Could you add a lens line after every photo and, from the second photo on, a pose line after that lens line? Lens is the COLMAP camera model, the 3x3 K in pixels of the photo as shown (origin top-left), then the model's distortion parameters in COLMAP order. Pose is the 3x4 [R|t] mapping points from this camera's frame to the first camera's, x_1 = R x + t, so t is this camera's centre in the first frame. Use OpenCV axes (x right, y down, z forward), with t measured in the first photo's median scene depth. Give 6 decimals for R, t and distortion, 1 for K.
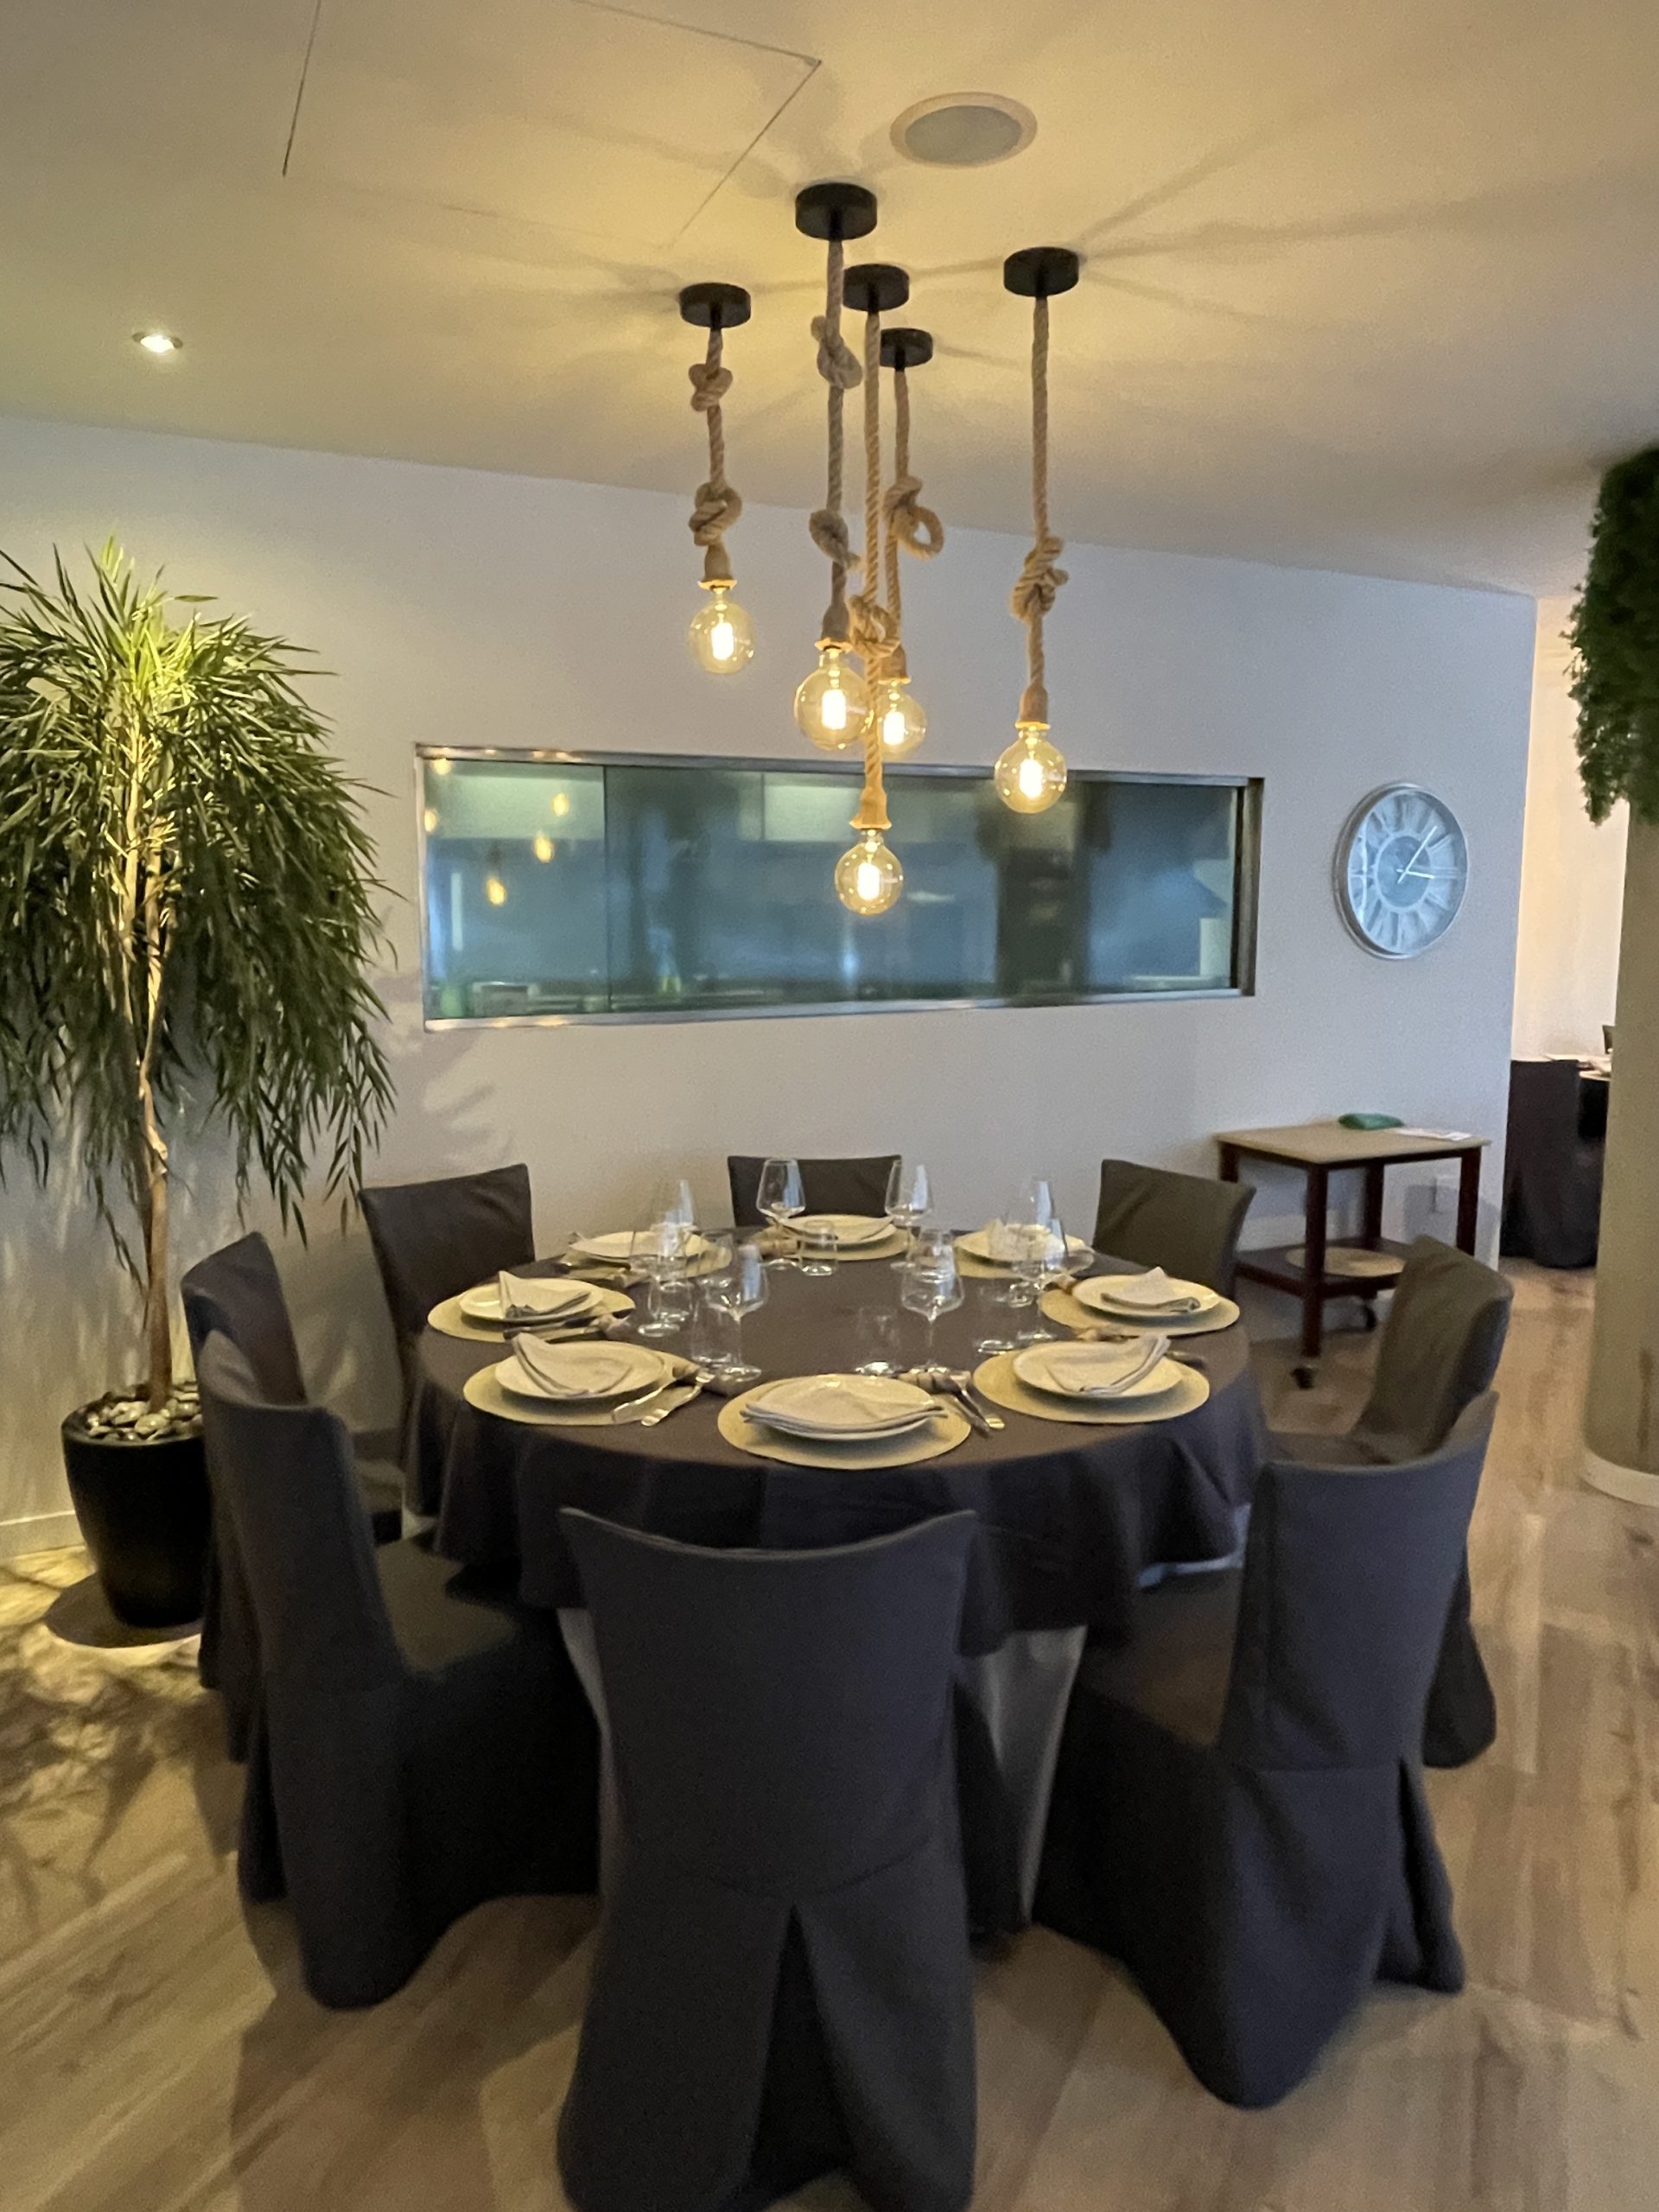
lens RADIAL K [[1451.2, 0, 823.8], [0, 1451.2, 1094.7], [0, 0, 1]] dist [0.007054, -0.017728]
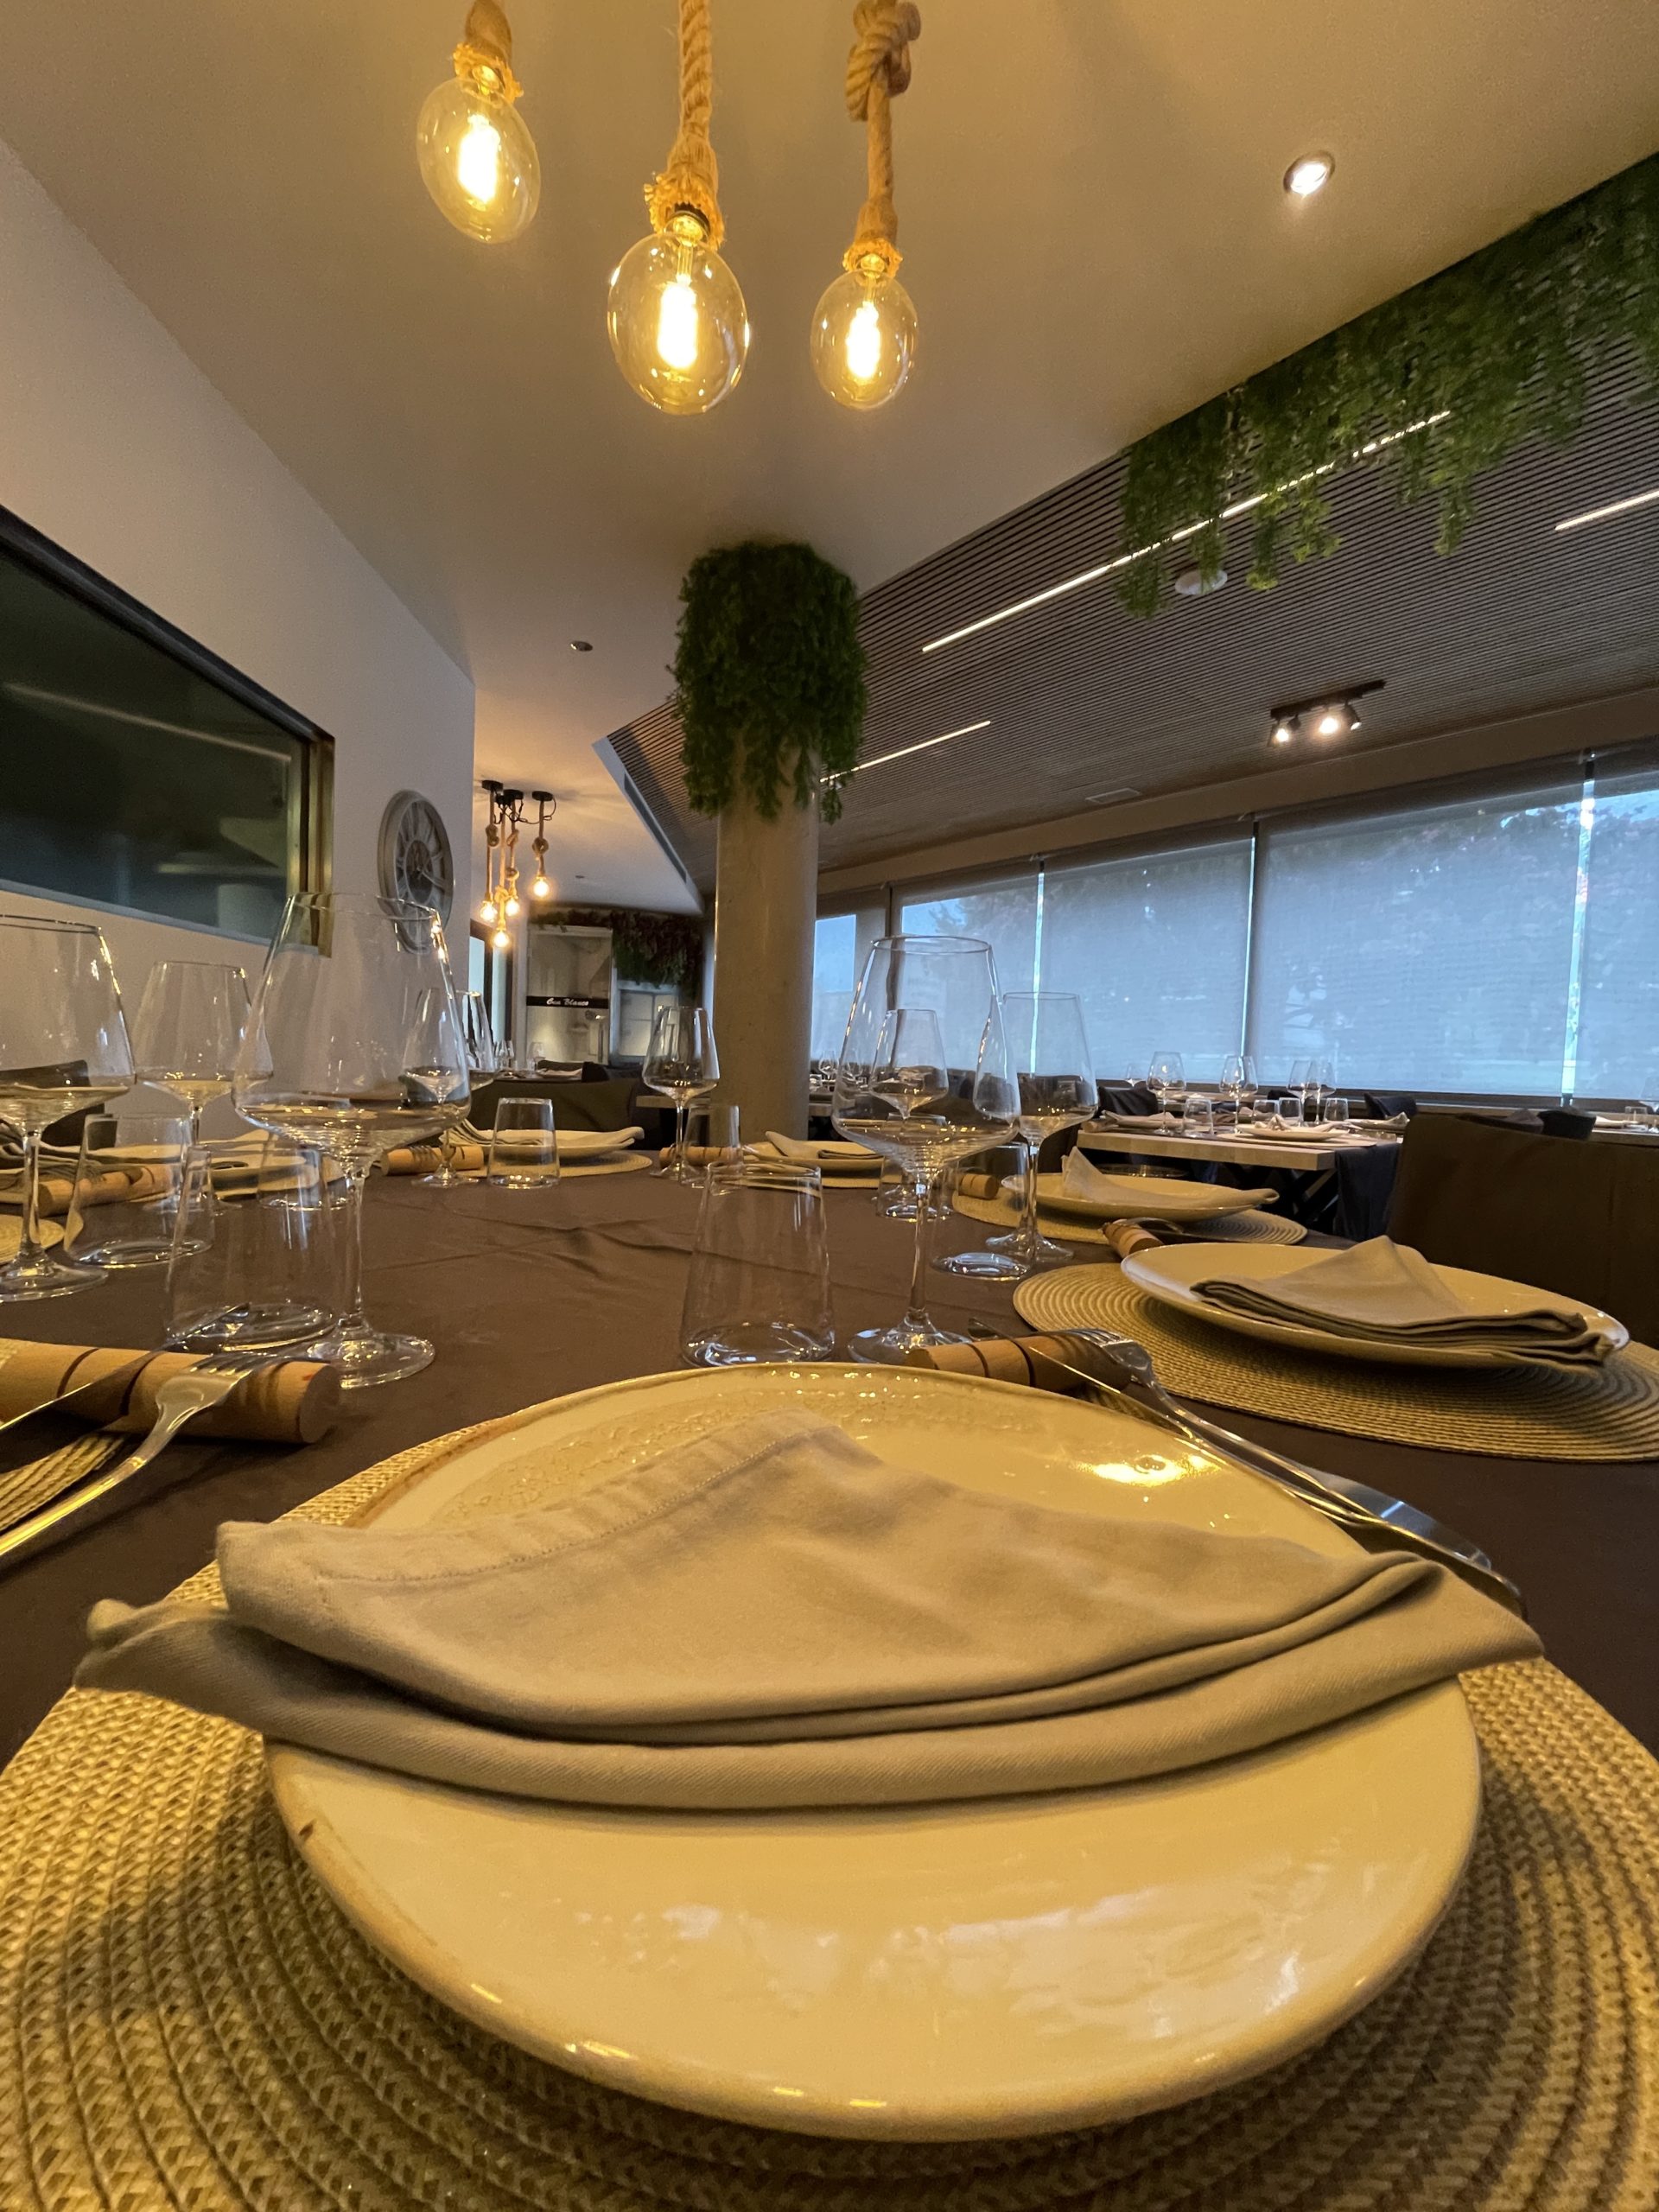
lens RADIAL K [[891.8, 0, 831.8], [0, 891.8, 1106.2], [0, 0, 1]] dist [-0.008194, 0.002099]
pose [[0.394190, -0.026696, 0.918641, -0.232685], [0.087522, 0.996125, -0.008608, 0.122715], [-0.914852, 0.083795, 0.394999, 0.850414]]
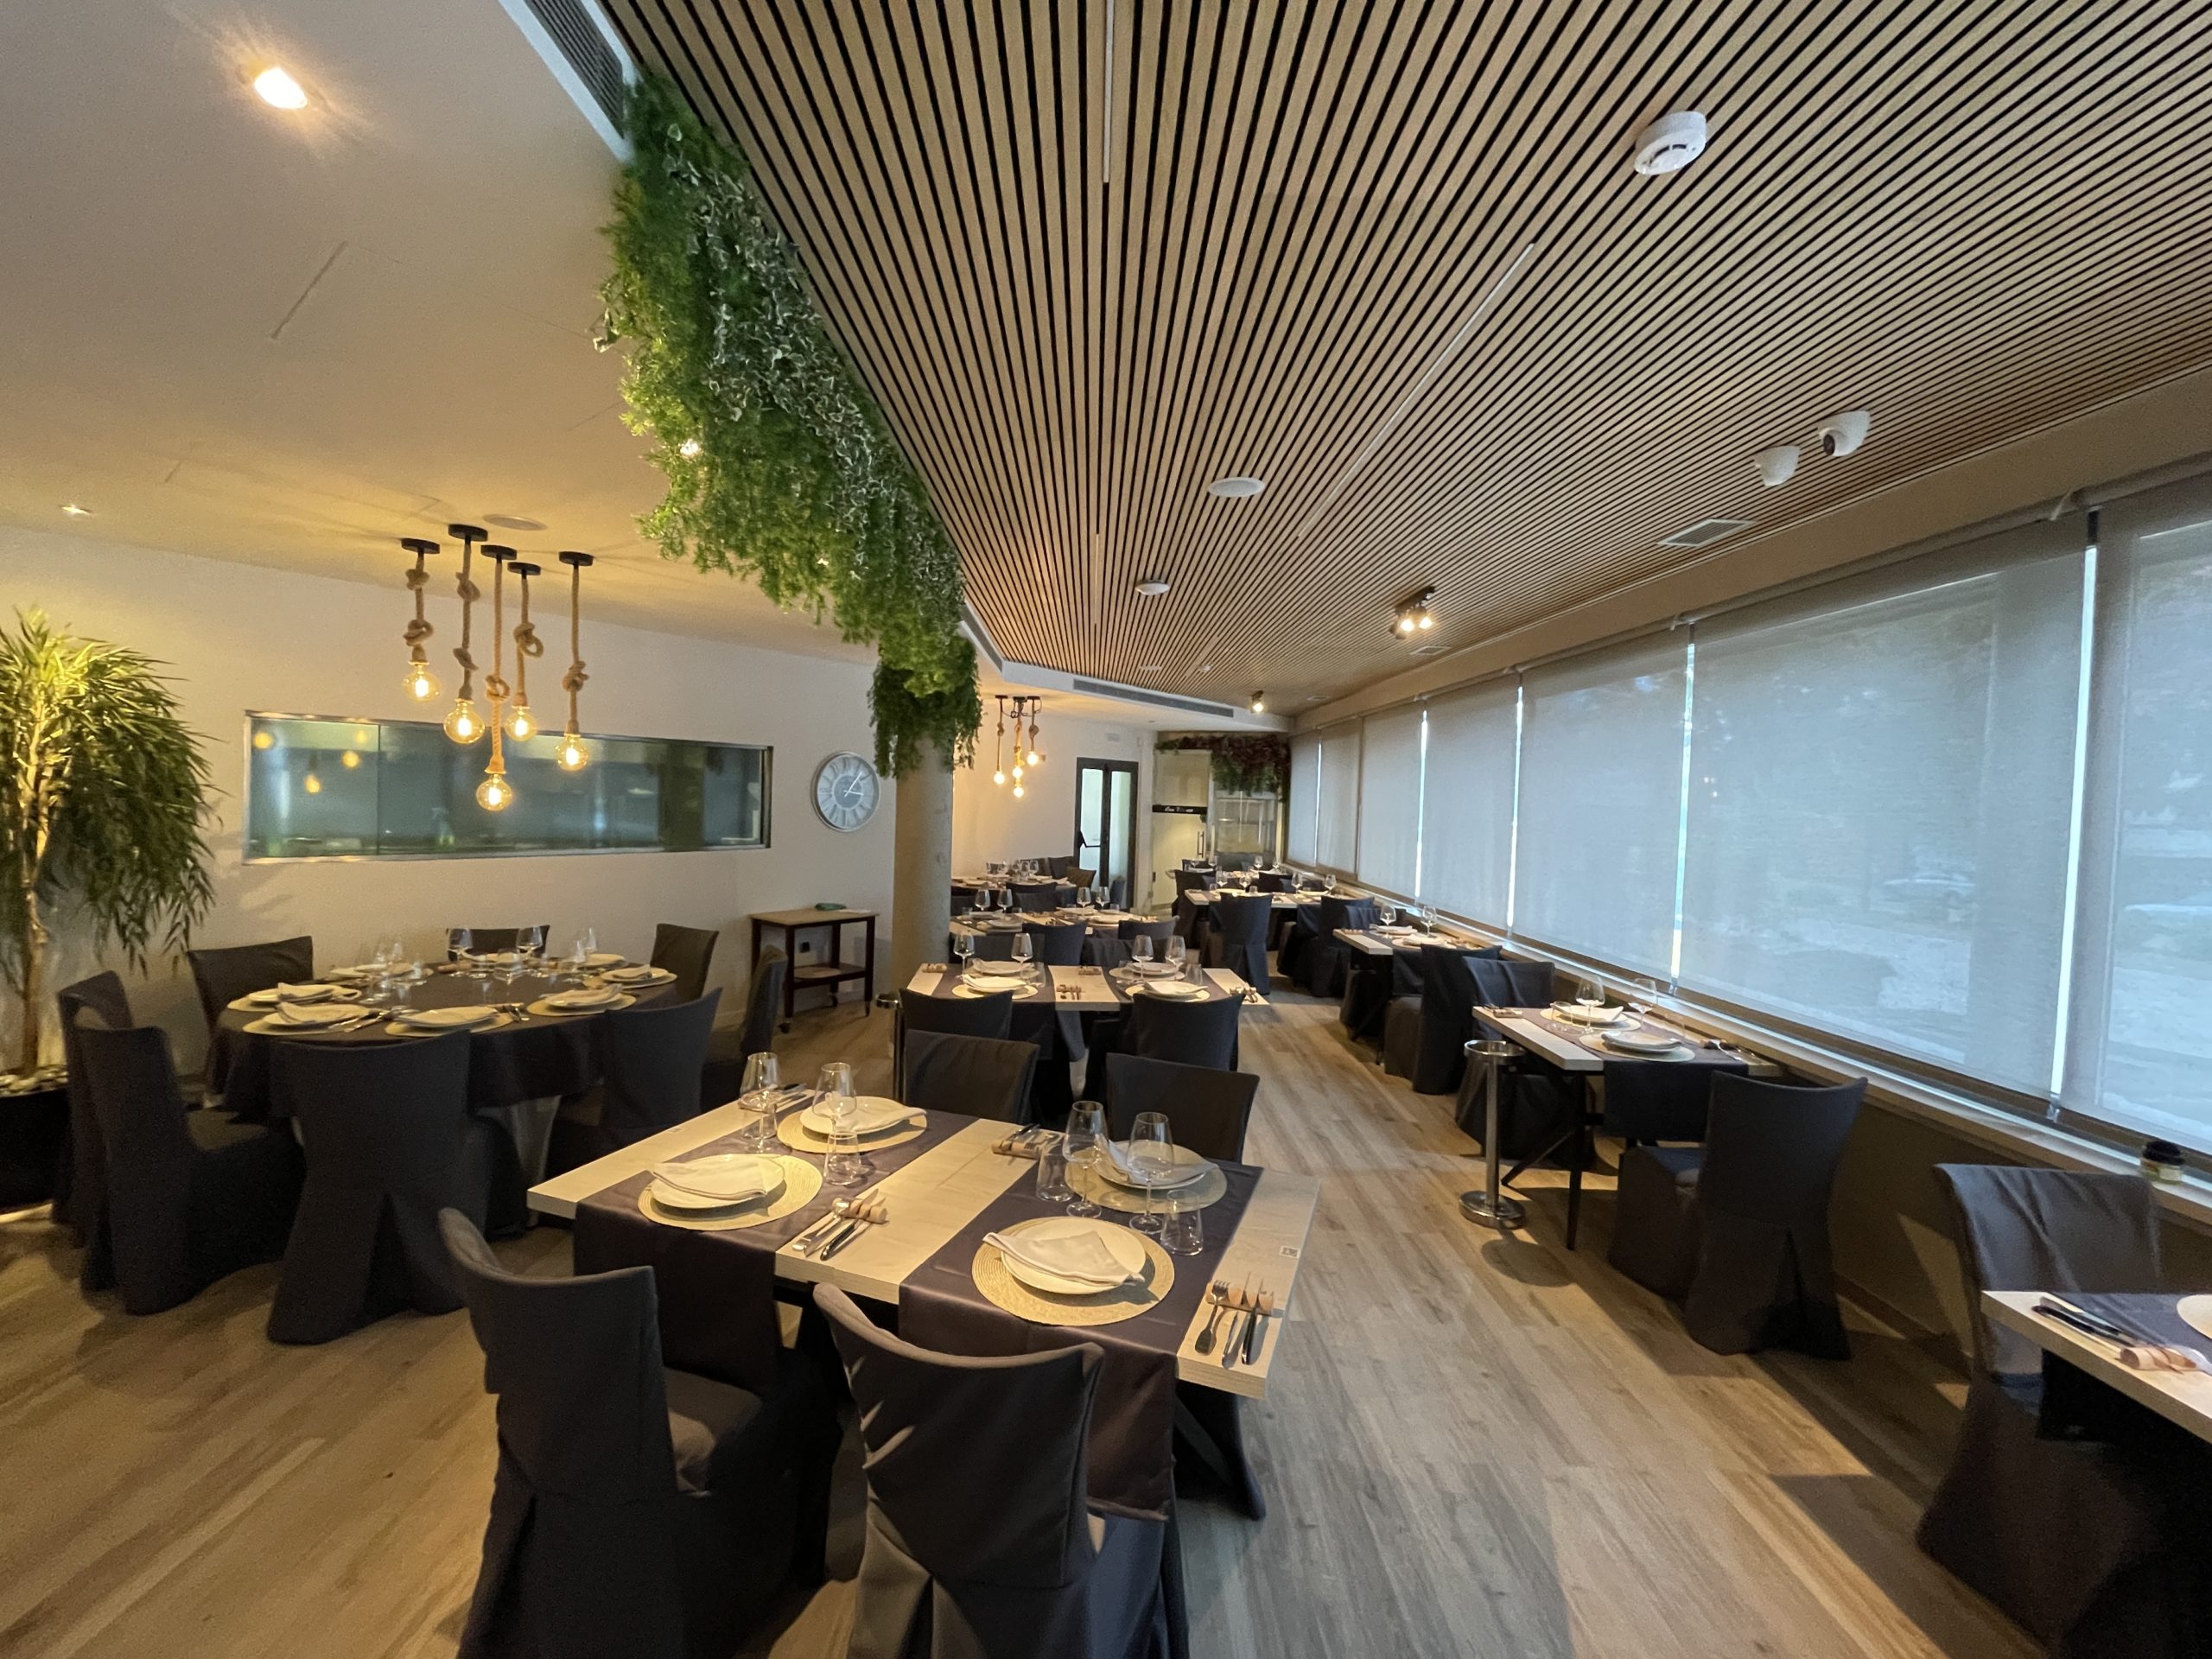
lens RADIAL K [[891.8, 0, 1100.0], [0, 891.8, 823.0], [0, 0, 1]] dist [-0.008194, 0.002099]
pose [[0.888223, 0.017801, 0.459068, 0.237617], [0.027112, 0.995476, -0.091059, 0.049215], [-0.458612, 0.093327, 0.883722, -0.678891]]
